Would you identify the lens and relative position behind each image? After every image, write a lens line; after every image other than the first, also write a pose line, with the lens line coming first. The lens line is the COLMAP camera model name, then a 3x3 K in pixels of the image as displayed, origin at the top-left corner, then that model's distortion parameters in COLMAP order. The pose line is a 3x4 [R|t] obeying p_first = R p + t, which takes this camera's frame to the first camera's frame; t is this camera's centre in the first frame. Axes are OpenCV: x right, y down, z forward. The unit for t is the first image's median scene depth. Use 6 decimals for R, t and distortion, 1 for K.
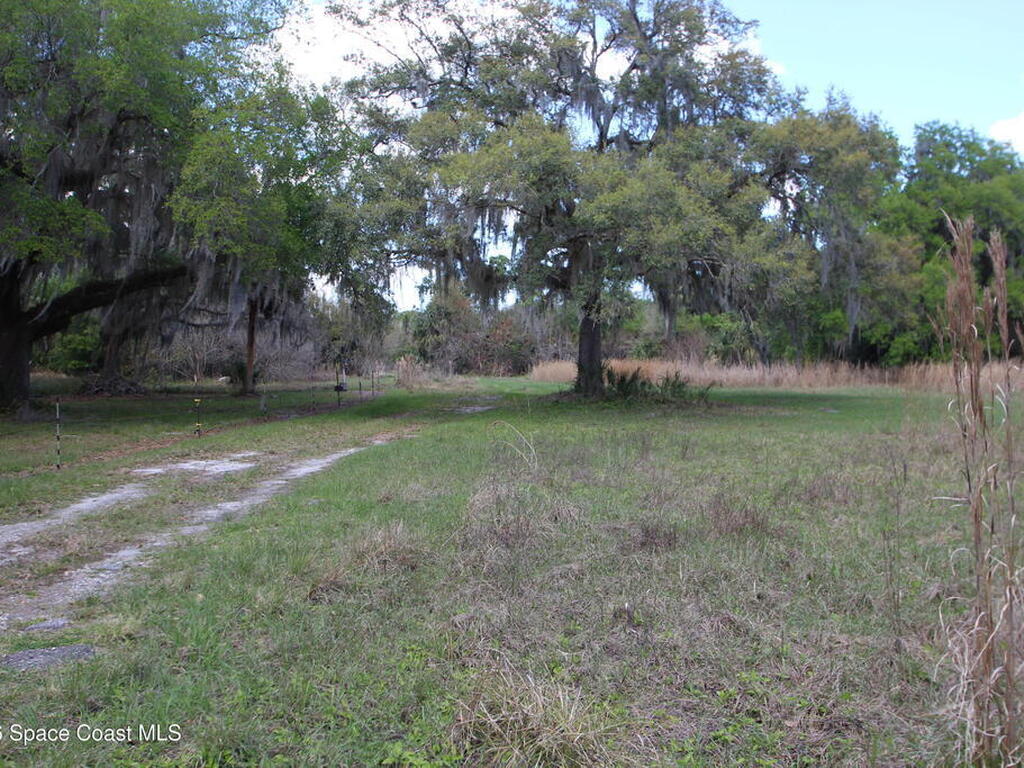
lens RADIAL K [[917.0, 0, 522.2], [0, 917.0, 374.7], [0, 0, 1]] dist [-0.047396, -0.002091]
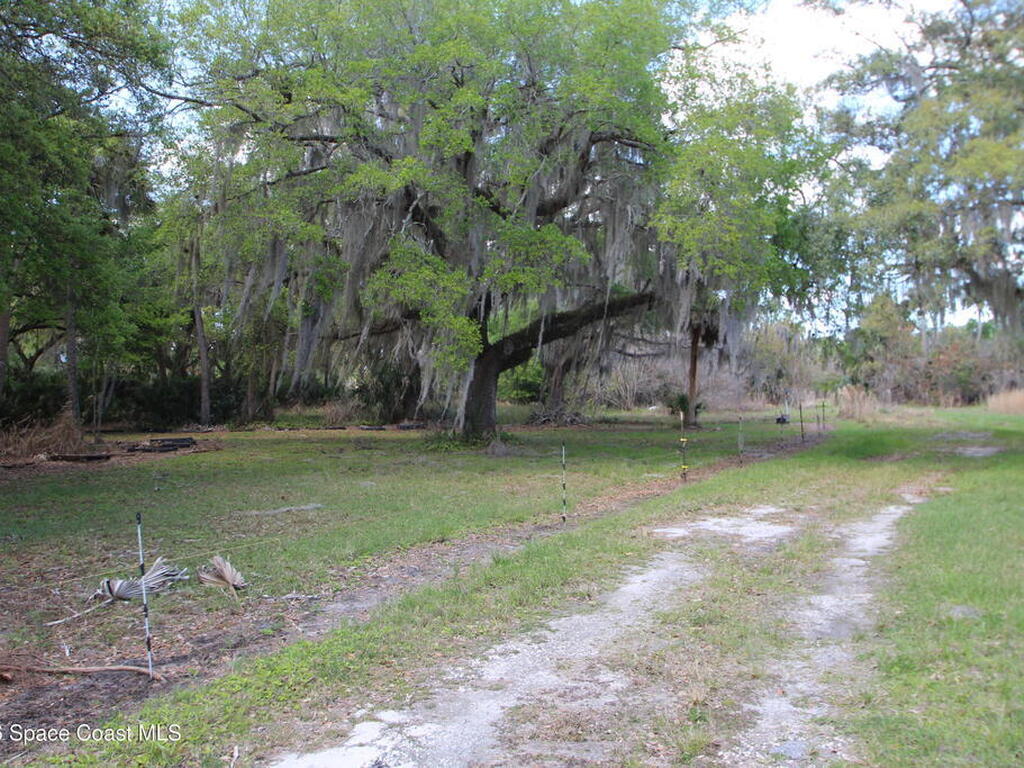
lens RADIAL K [[917.0, 0, 528.8], [0, 917.0, 381.7], [0, 0, 1]] dist [-0.047396, -0.002091]
pose [[0.907855, -0.005779, -0.419244, -0.066634], [-0.003790, 0.999751, -0.021987, -0.005090], [0.419267, 0.021550, 0.907607, 0.066835]]
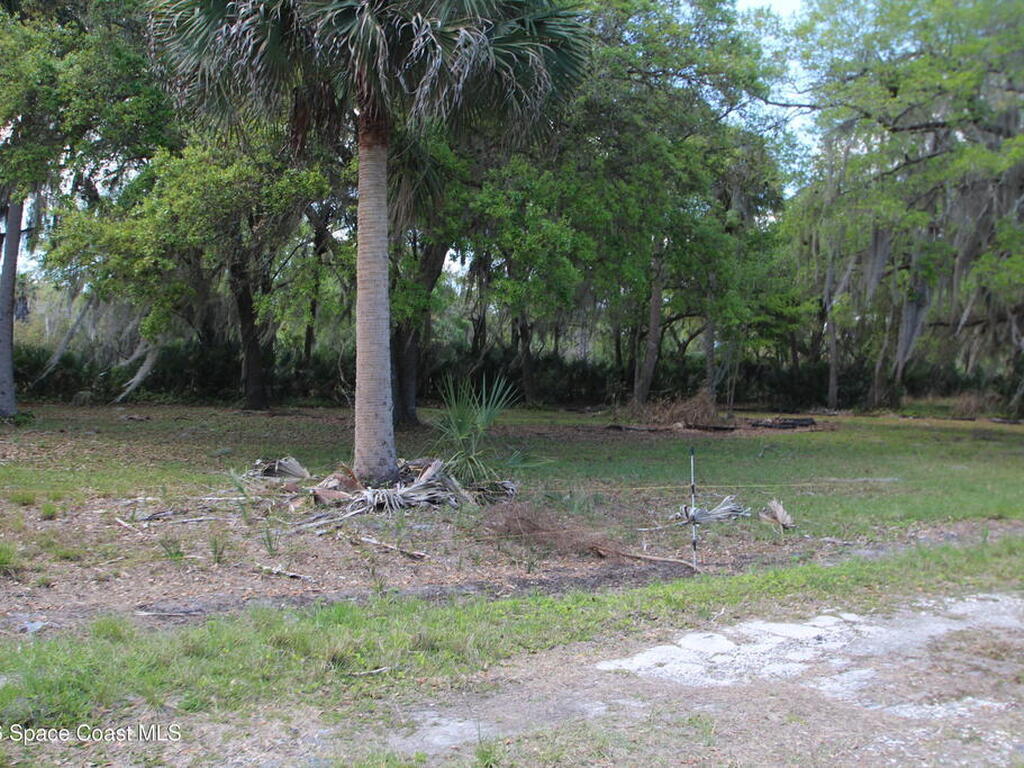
lens RADIAL K [[917.0, 0, 546.6], [0, 917.0, 381.1], [0, 0, 1]] dist [-0.047396, -0.002091]
pose [[0.459000, 0.025320, -0.888075, -0.020180], [-0.044053, 0.999013, 0.005714, -0.000352], [0.887343, 0.036500, 0.459663, 0.053407]]
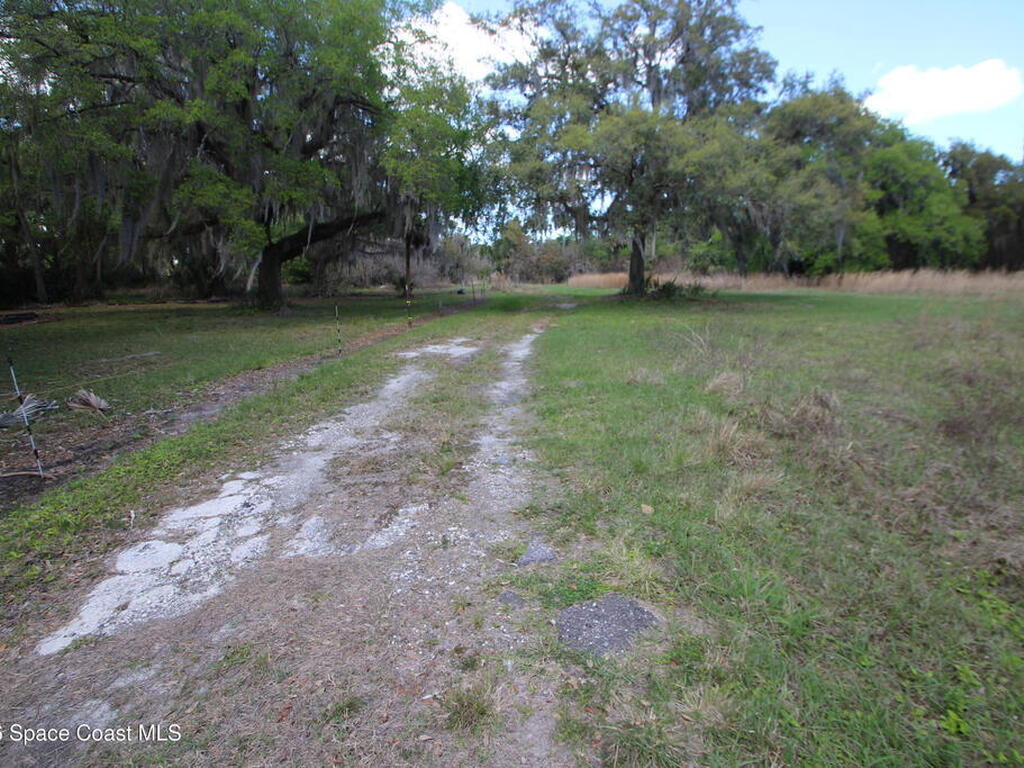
lens RADIAL K [[535.1, 0, 522.9], [0, 535.1, 379.7], [0, 0, 1]] dist [0.011147, -0.017225]
pose [[0.999043, 0.000437, -0.043747, -0.074849], [0.007342, 0.984094, 0.177499, -0.000666], [0.043129, -0.177650, 0.983148, 0.069367]]
